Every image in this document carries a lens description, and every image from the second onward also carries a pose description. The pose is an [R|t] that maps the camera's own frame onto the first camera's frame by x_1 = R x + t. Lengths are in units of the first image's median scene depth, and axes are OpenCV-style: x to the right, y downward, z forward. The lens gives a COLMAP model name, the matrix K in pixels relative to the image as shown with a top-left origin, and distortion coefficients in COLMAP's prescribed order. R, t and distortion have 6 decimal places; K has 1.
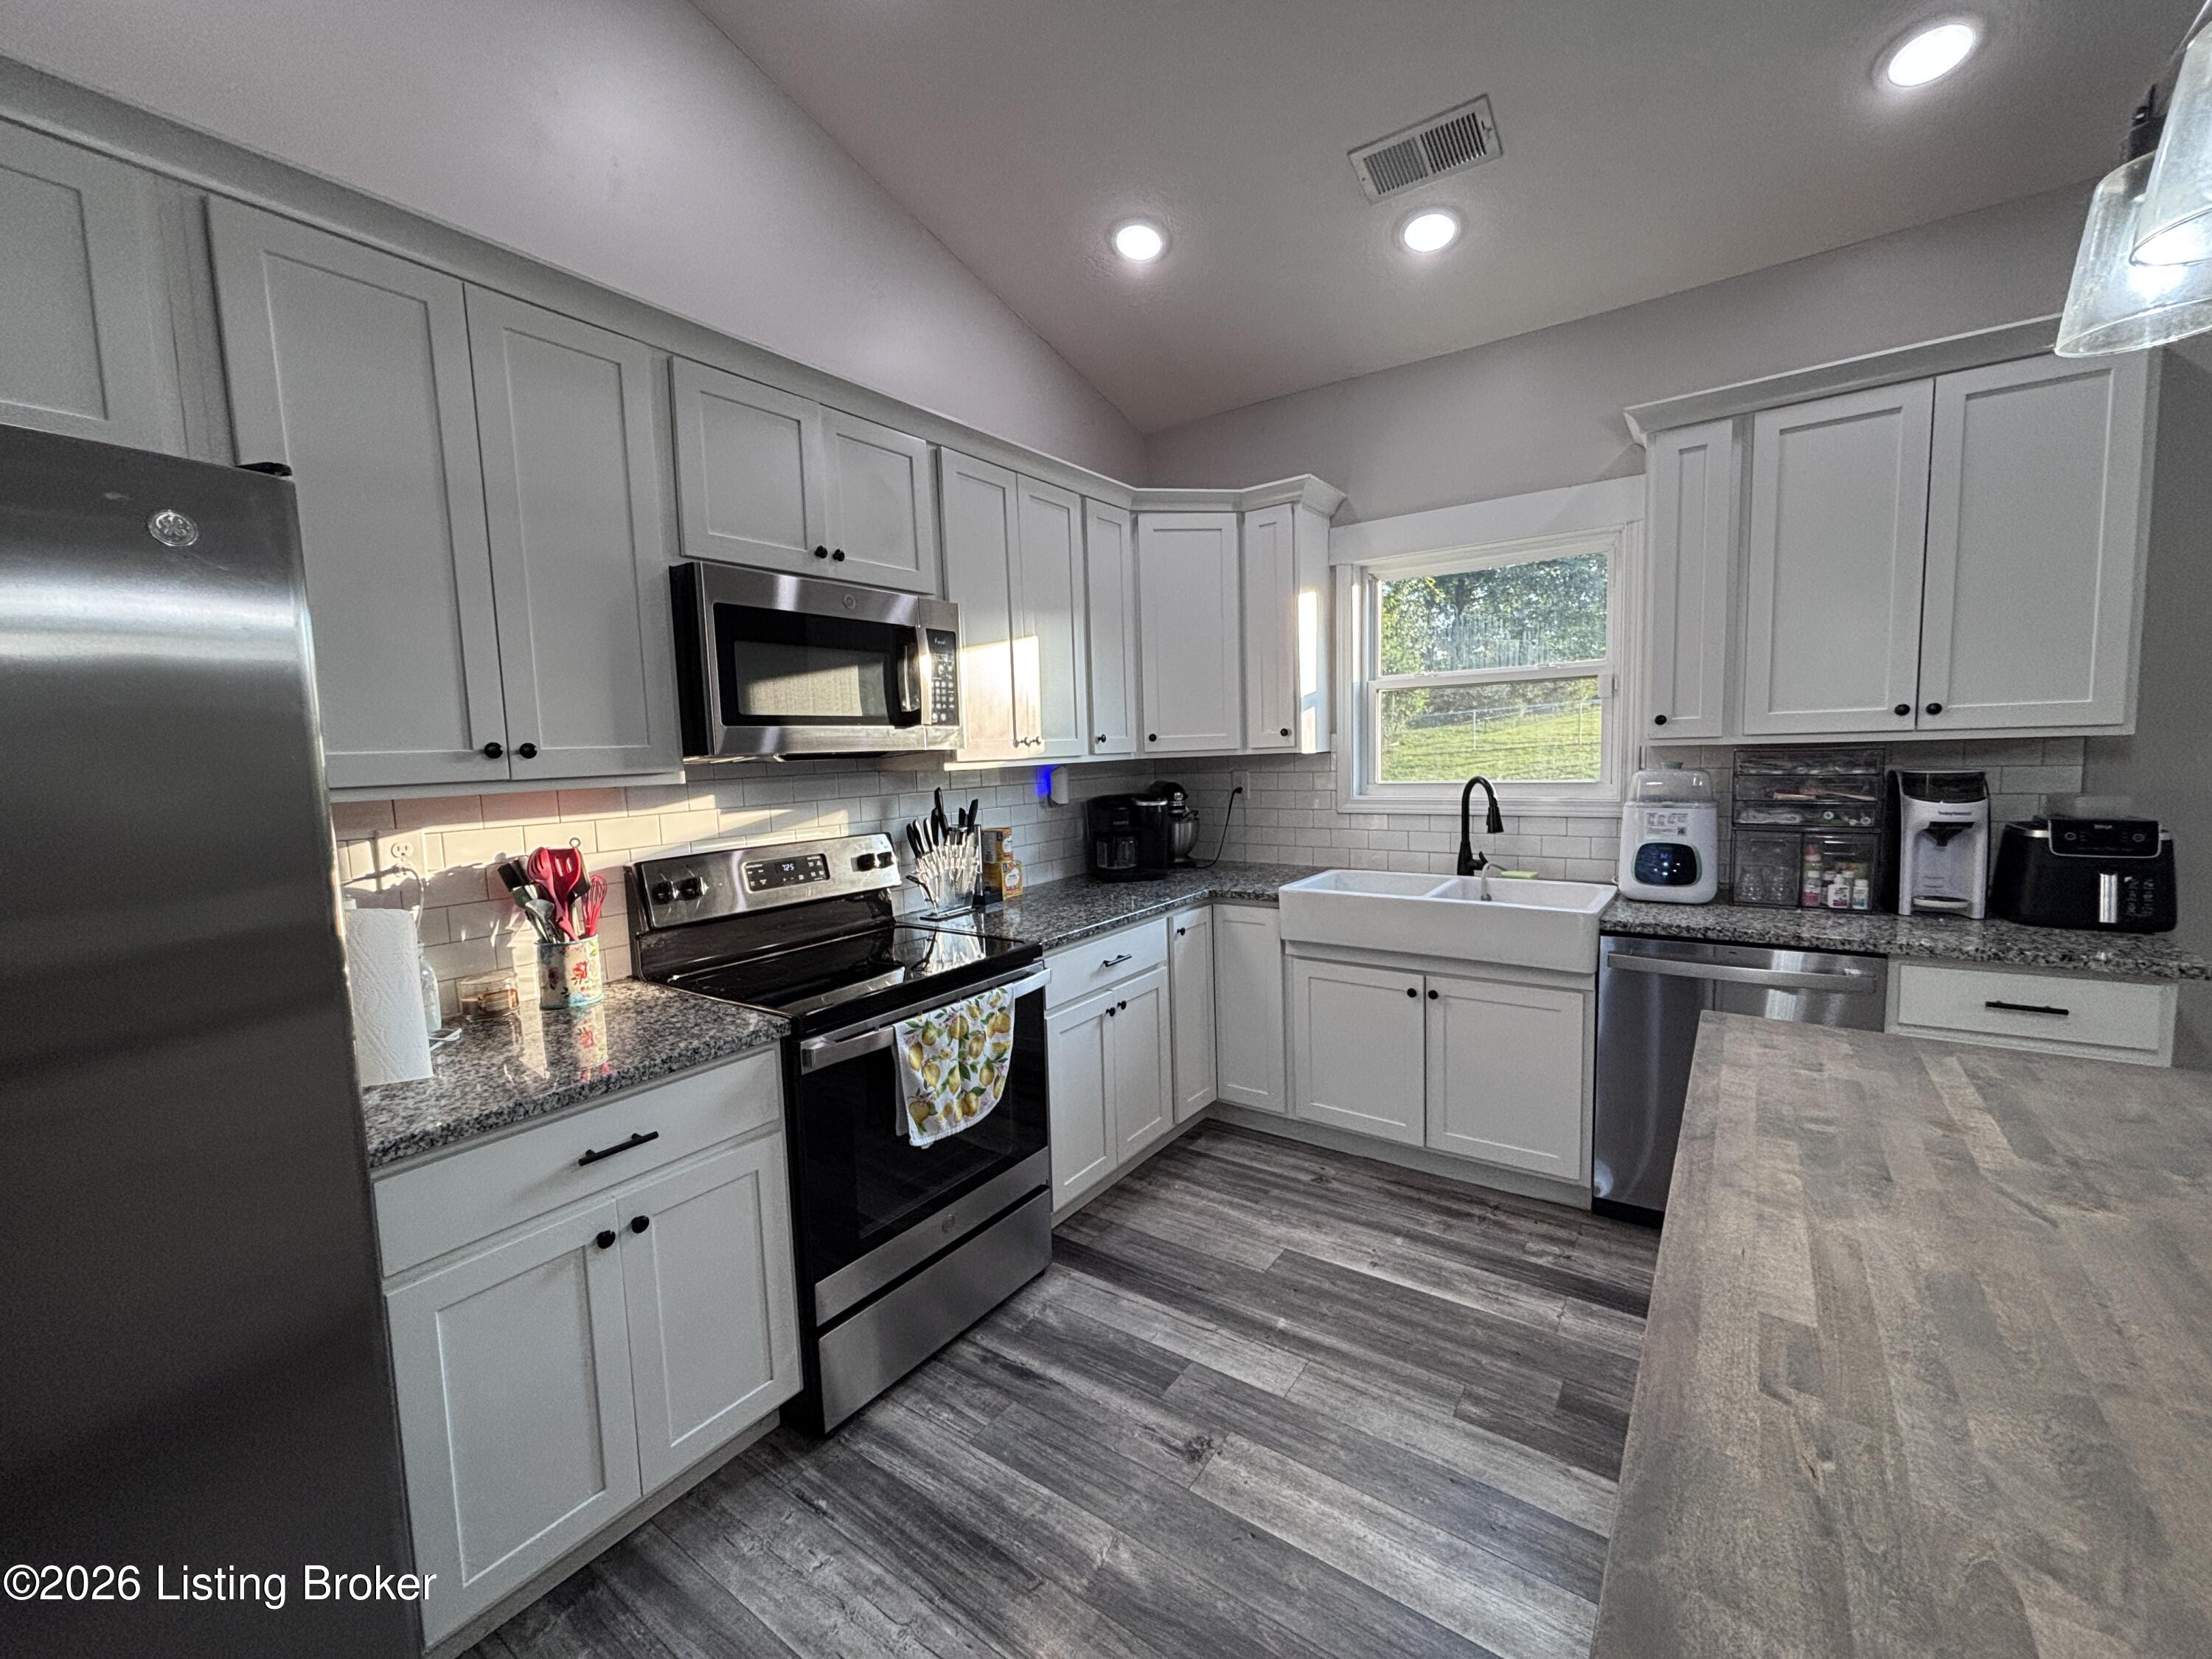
lens RADIAL K [[880.3, 0, 1104.2], [0, 880.3, 833.0], [0, 0, 1]] dist [-0.012432, 0.001281]
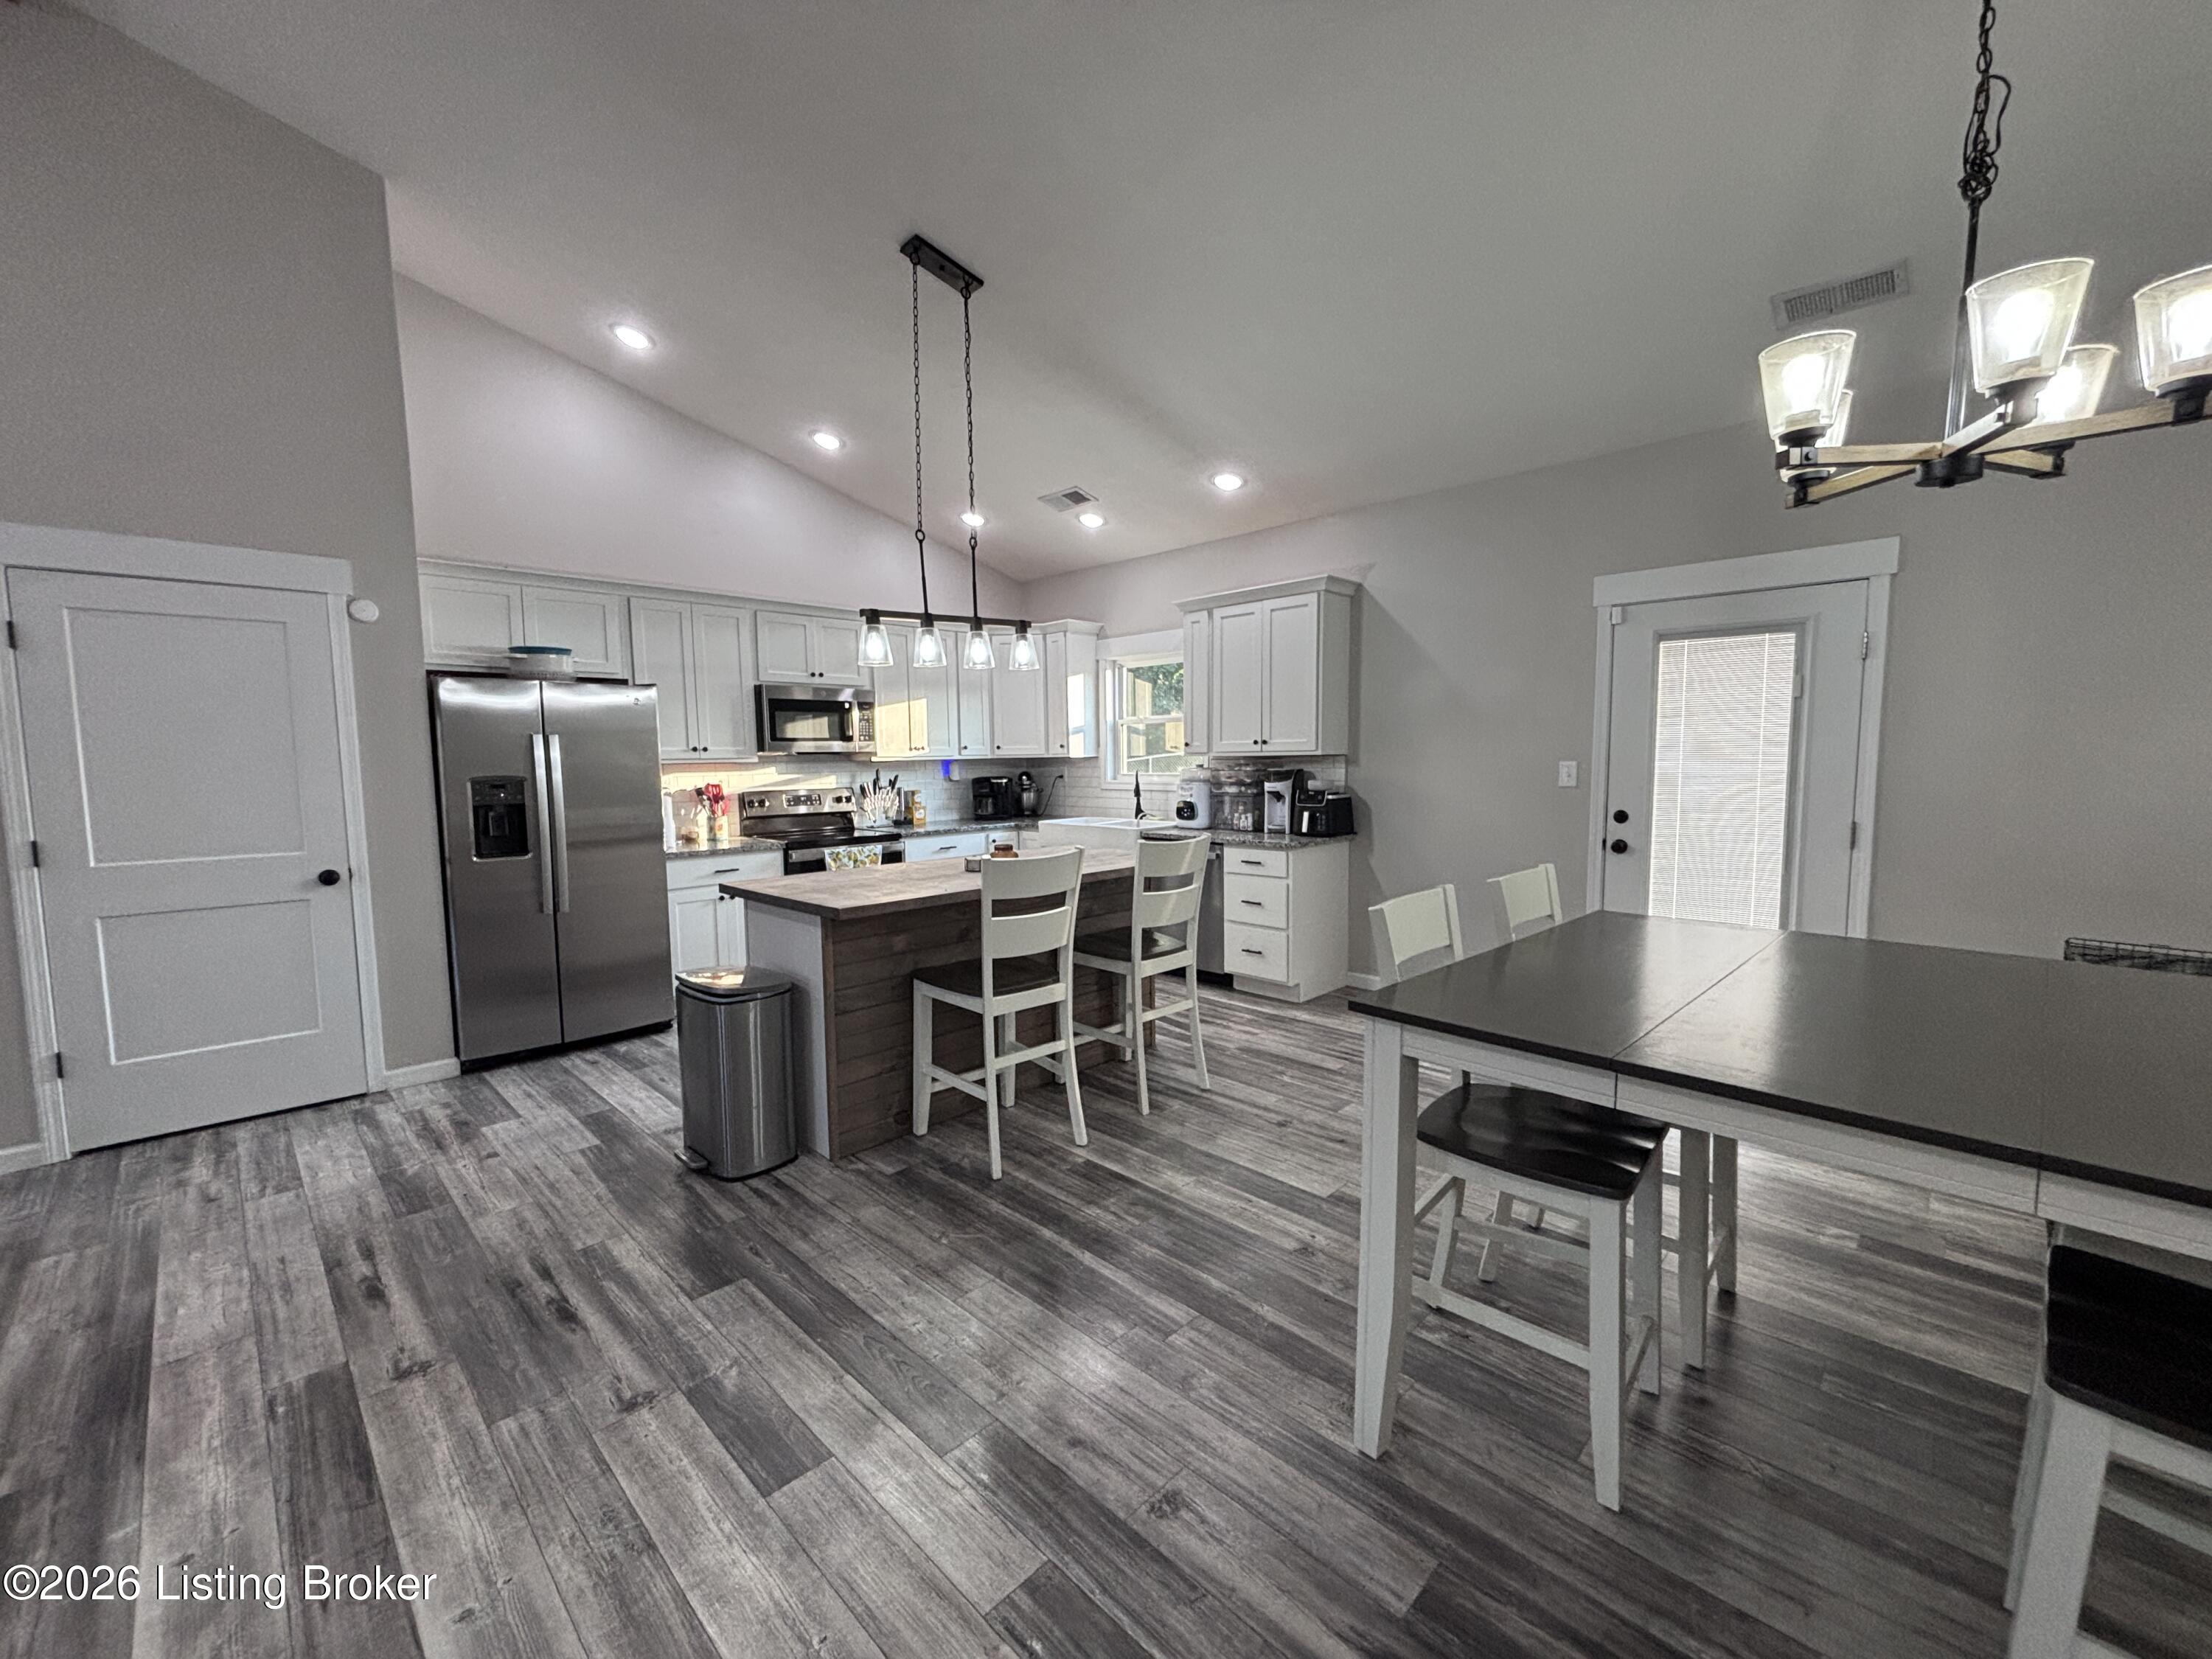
lens RADIAL K [[880.3, 0, 1112.7], [0, 880.3, 834.2], [0, 0, 1]] dist [-0.012432, 0.001281]
pose [[0.988606, 0.032378, -0.147003, 0.878745], [-0.032853, 0.999460, -0.000806, 0.115049], [0.146898, 0.005626, 0.989136, -1.329172]]
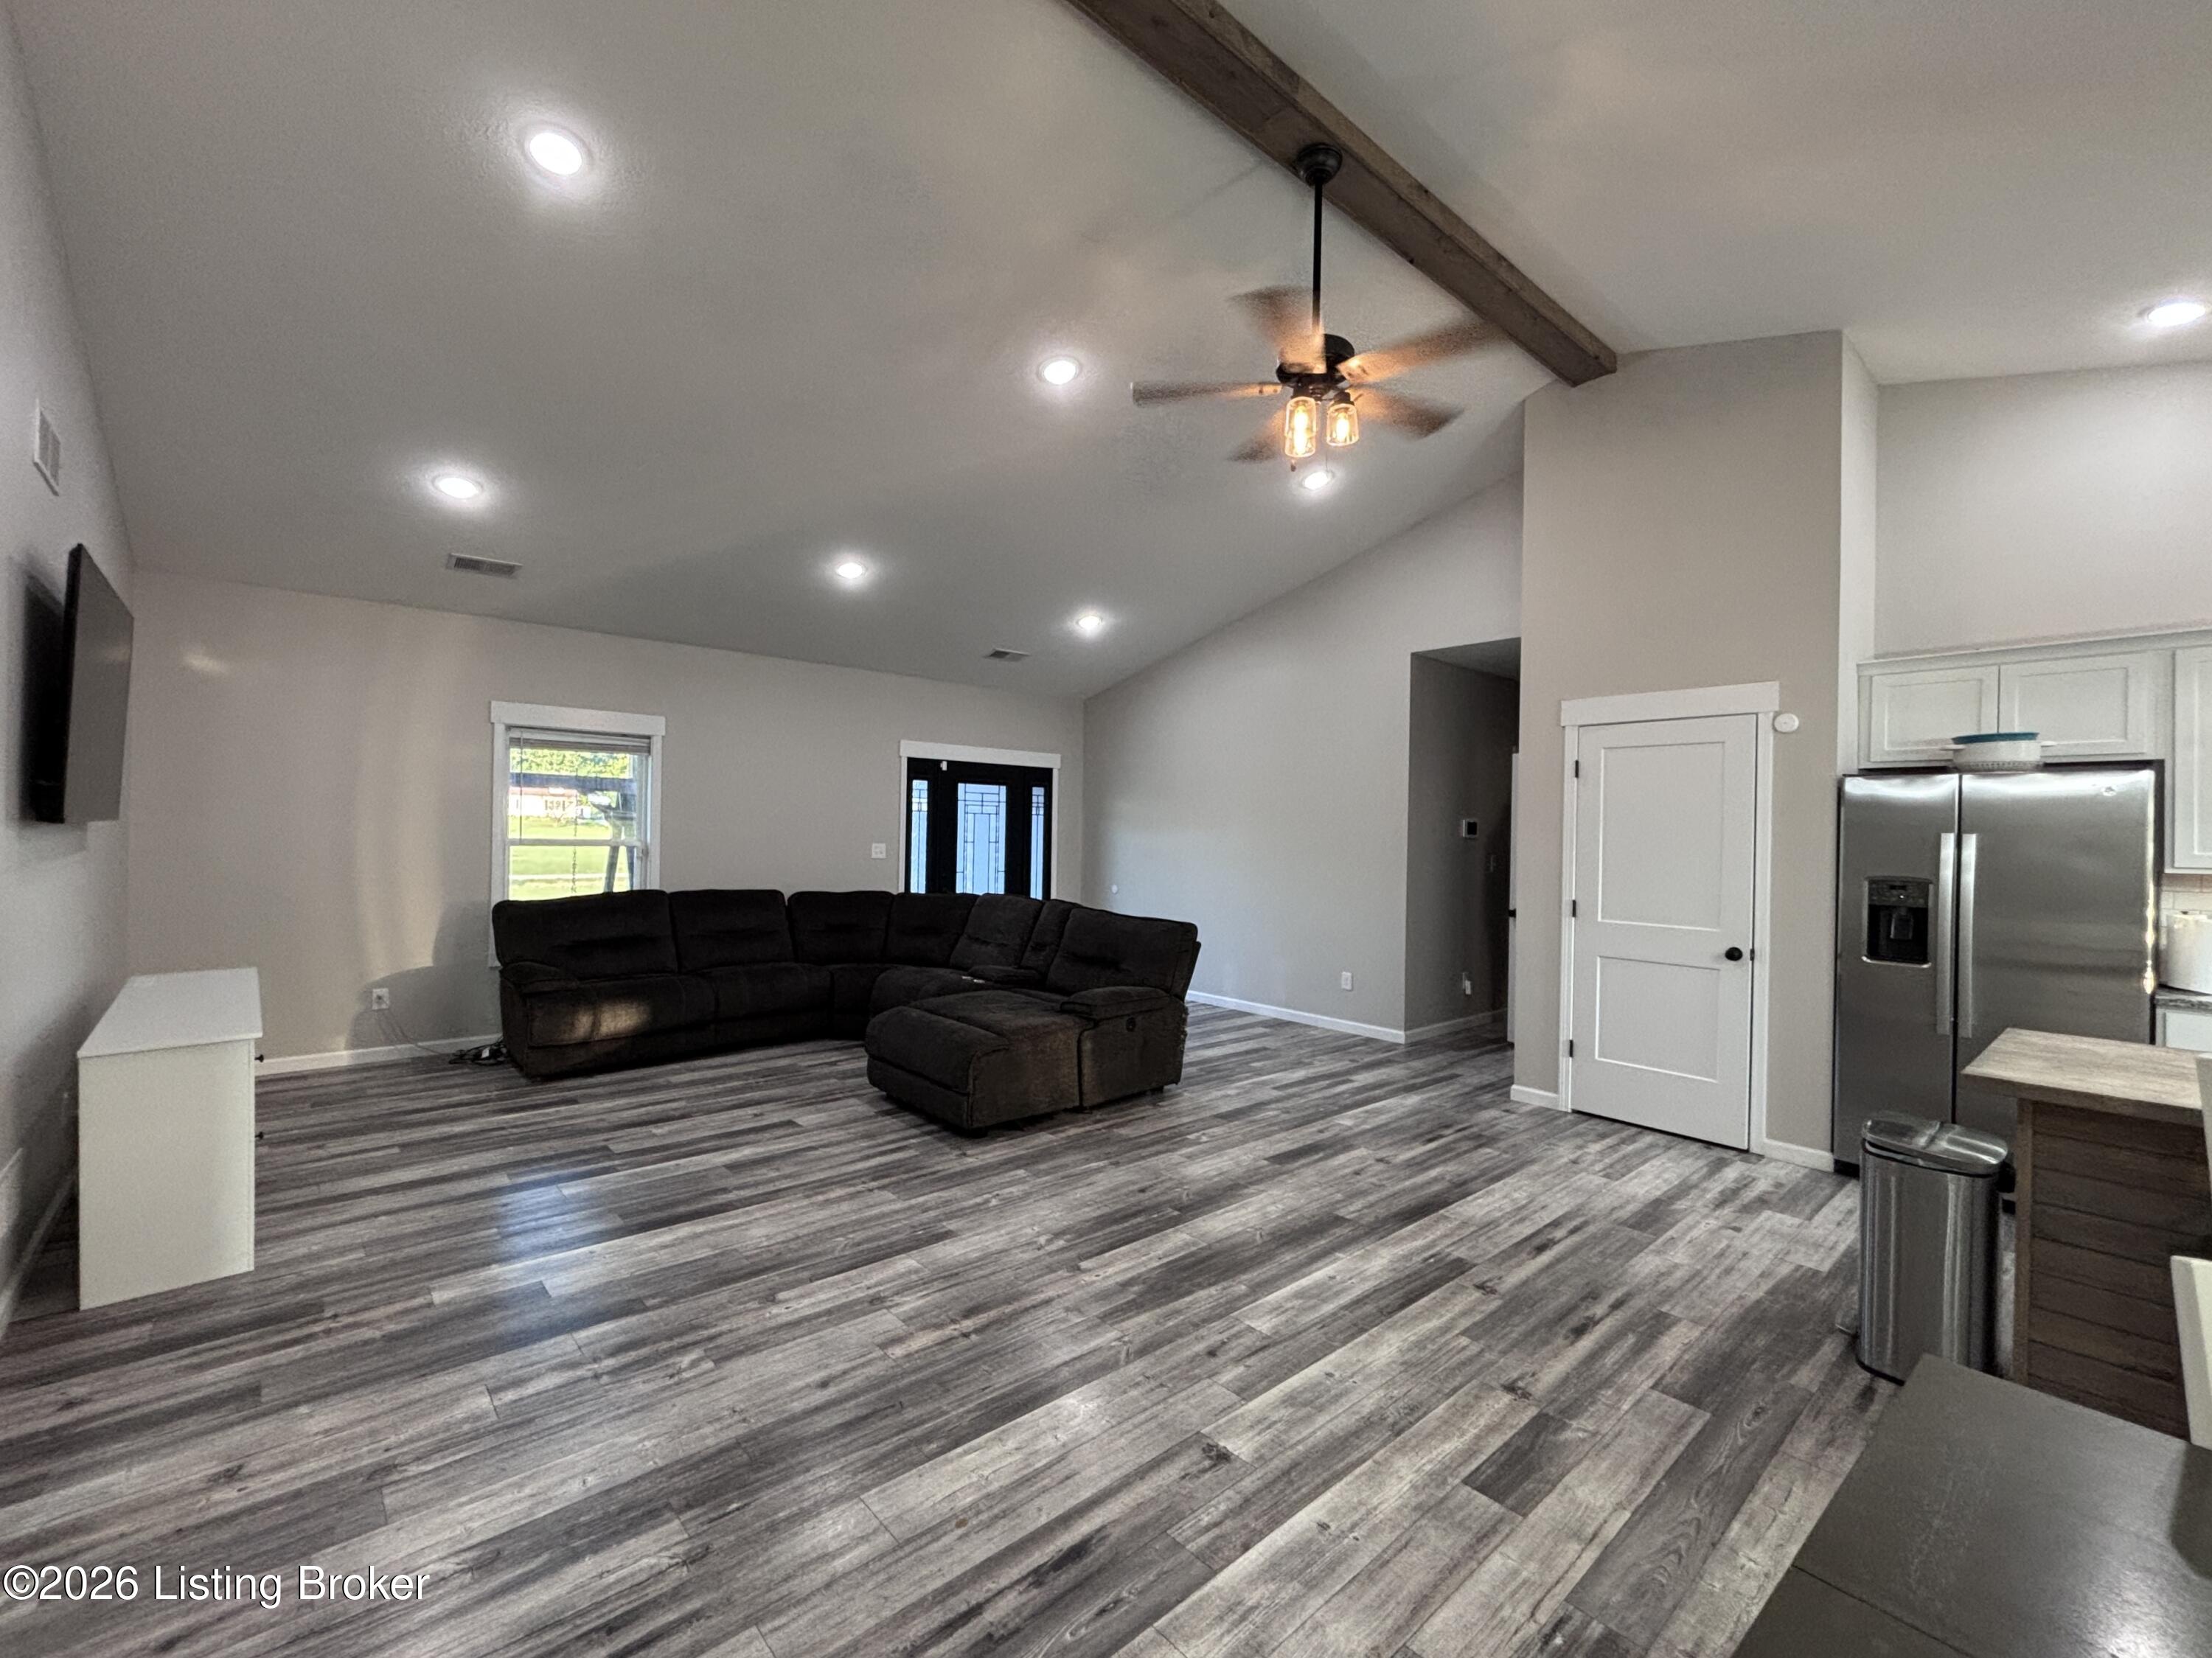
lens RADIAL K [[951.5, 0, 1113.4], [0, 951.5, 834.0], [0, 0, 1]] dist [-0.001771, 0.000023]
pose [[-0.224954, 0.025194, -0.974044, 1.497485], [-0.103628, 0.993377, 0.049626, 0.023308], [0.968843, 0.112101, -0.220854, -0.839617]]
